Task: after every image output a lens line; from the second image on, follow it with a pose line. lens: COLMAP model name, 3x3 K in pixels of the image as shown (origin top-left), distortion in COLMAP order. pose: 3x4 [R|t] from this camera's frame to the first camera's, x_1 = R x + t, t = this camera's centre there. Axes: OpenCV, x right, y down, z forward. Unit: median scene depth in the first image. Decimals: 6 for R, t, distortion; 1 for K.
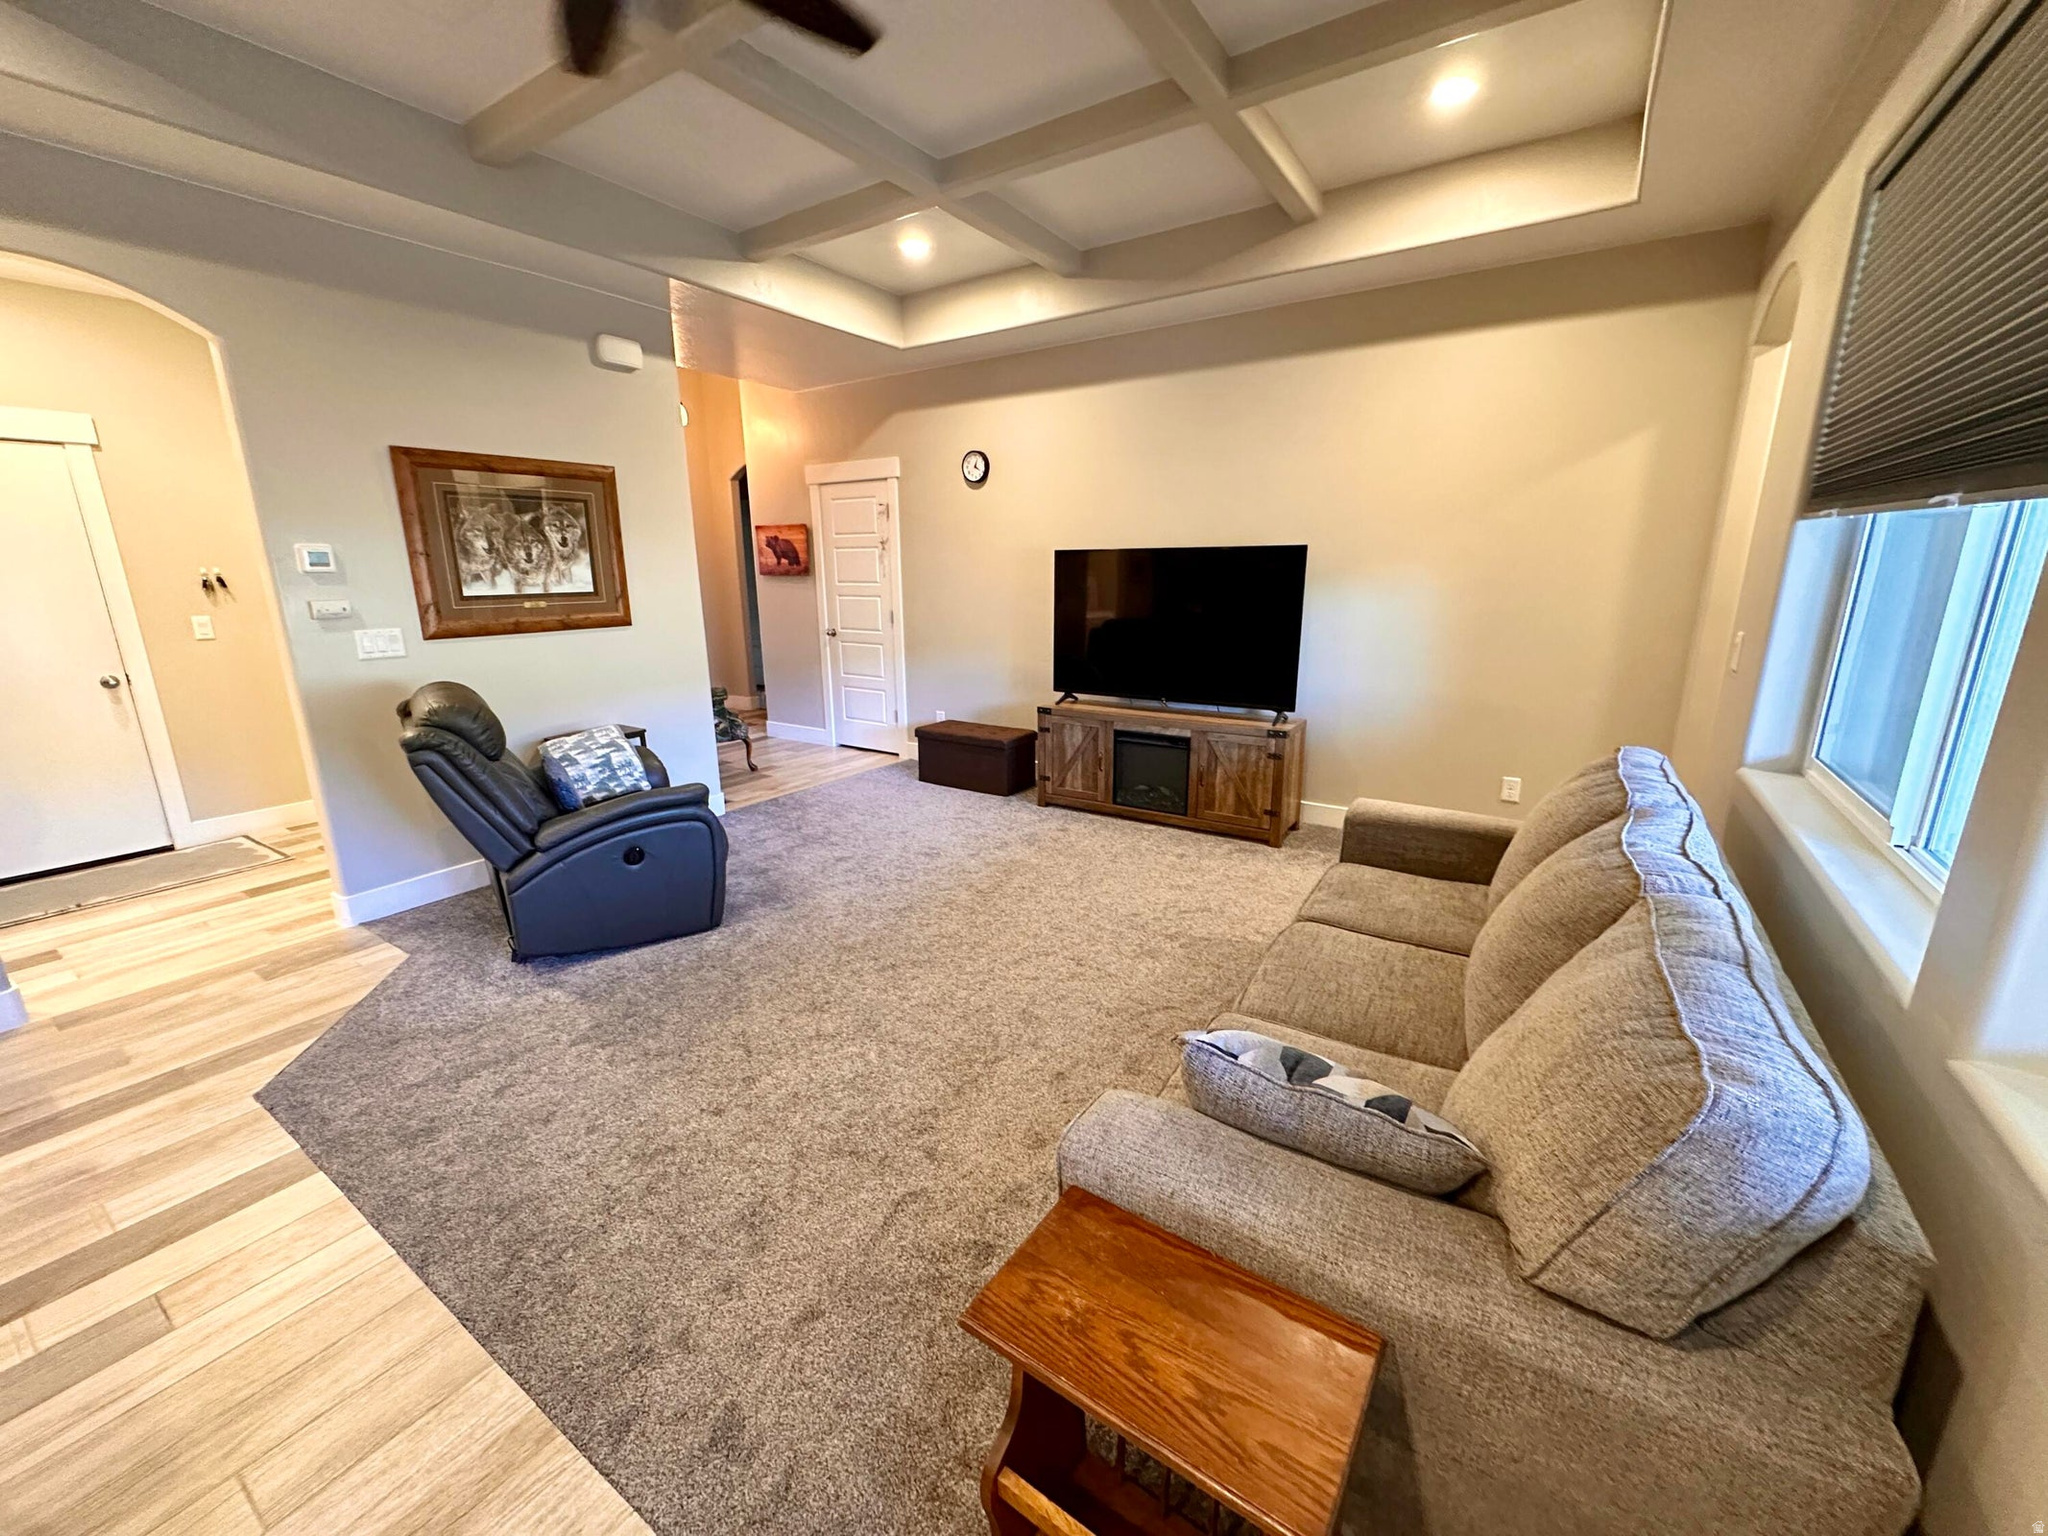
lens RADIAL K [[814.6, 0, 1020.8], [0, 814.6, 765.2], [0, 0, 1]] dist [-0.002302, 0.000063]
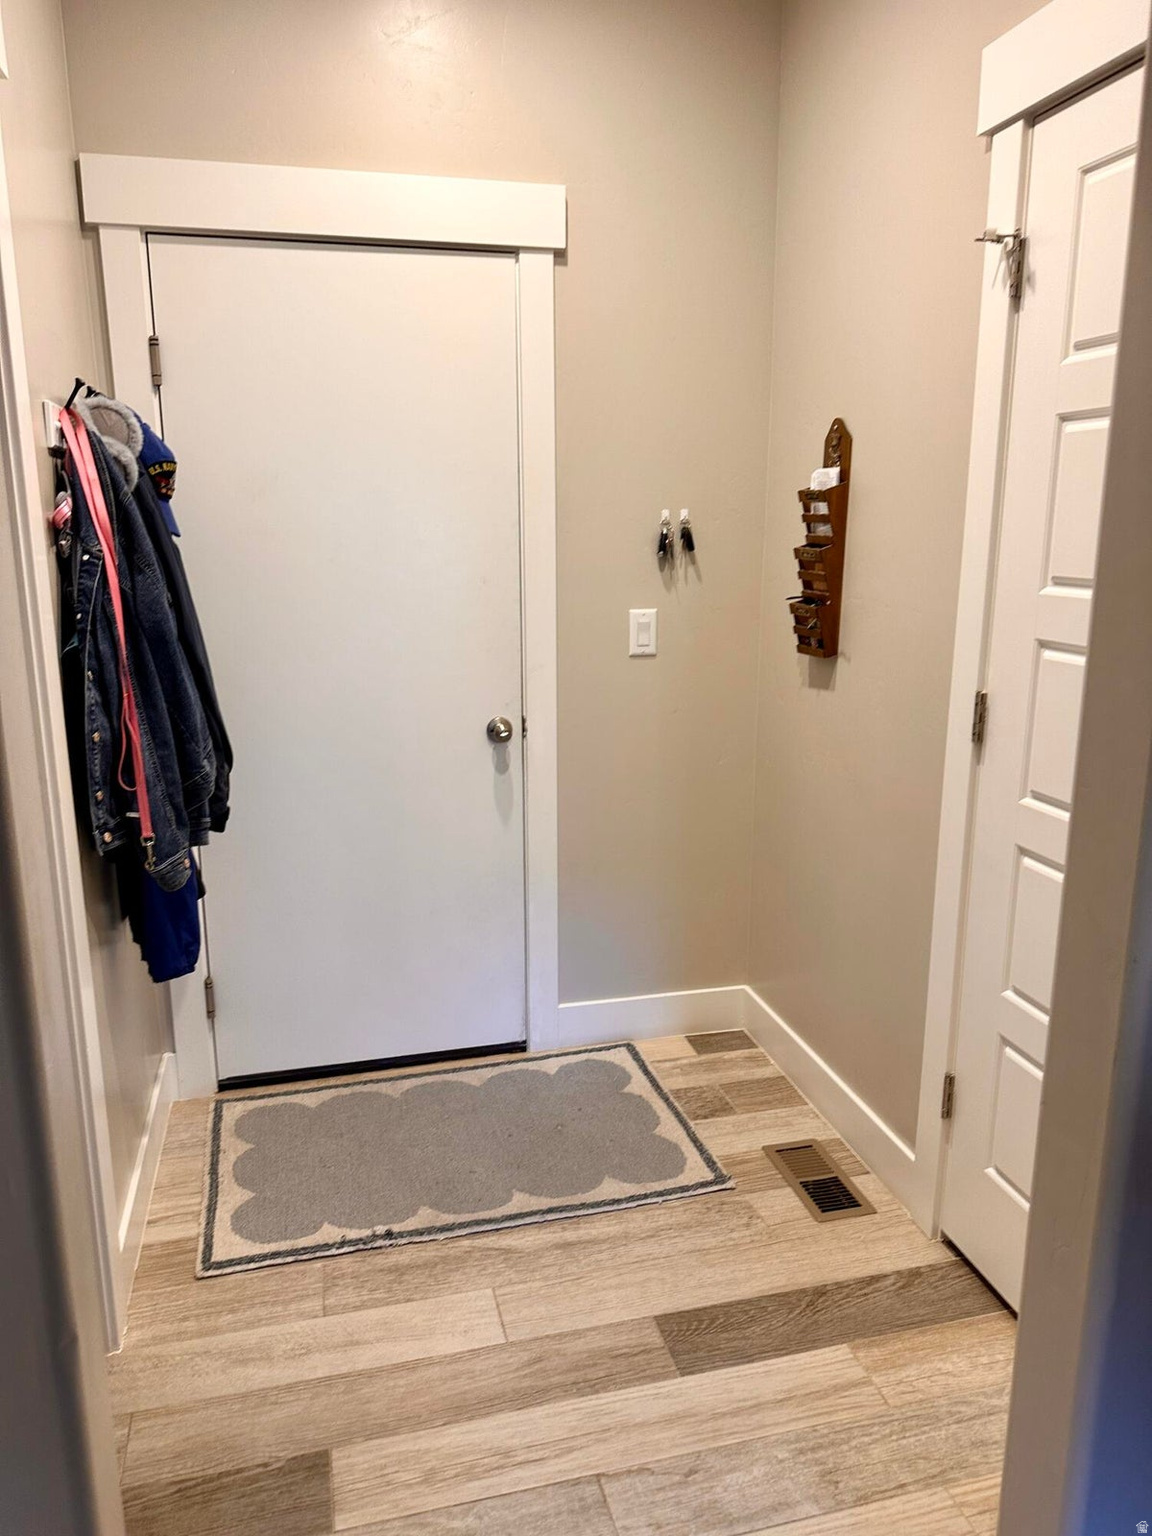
lens RADIAL K [[1080.5, 0, 576.0], [0, 1080.5, 768.0], [0, 0, 1]] dist [0.079133, 0.000327]
pose [[0.753695, 0.154897, -0.638710, -0.623103], [-0.166441, 0.985135, 0.042506, -0.112221], [0.635799, 0.074271, 0.768273, 0.490578]]
